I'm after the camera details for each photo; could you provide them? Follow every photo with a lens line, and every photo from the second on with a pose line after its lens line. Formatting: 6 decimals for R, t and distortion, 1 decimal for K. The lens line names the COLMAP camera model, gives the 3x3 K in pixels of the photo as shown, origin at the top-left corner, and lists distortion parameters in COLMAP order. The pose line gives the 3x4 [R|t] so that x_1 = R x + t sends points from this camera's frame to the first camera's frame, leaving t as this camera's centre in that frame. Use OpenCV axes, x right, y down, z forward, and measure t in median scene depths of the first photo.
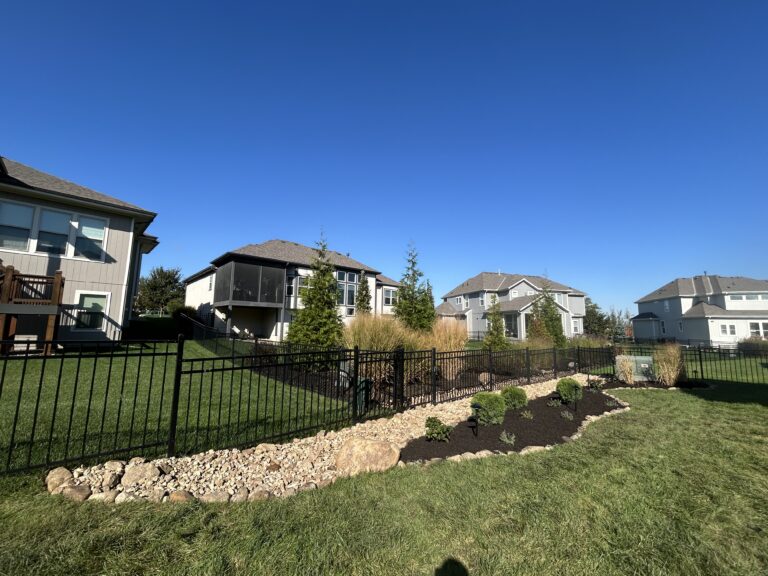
lens RADIAL K [[303.7, 0, 384.0], [0, 303.7, 288.0], [0, 0, 1]] dist [-0.000358, 0.000063]
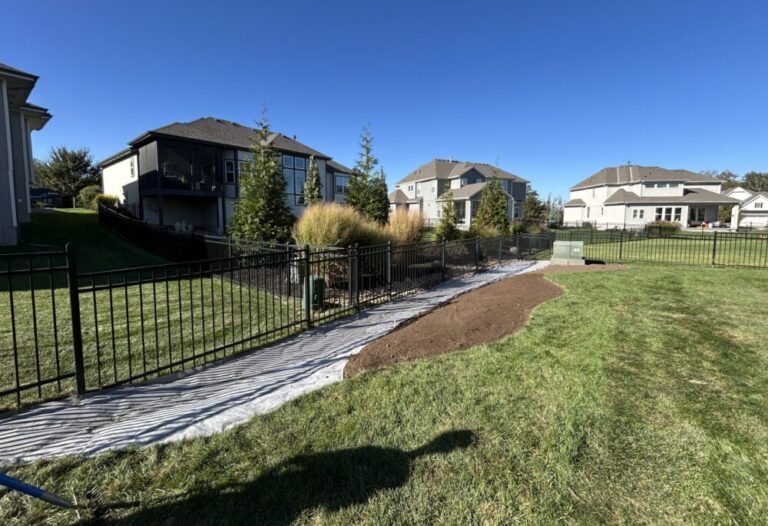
lens RADIAL K [[349.7, 0, 388.4], [0, 349.7, 250.9], [0, 0, 1]] dist [0.002371, 0.000220]
pose [[0.990044, -0.020391, 0.139276, 0.006355], [-0.007596, 0.980271, 0.197513, 0.012570], [-0.140556, -0.196604, 0.970356, -0.113802]]
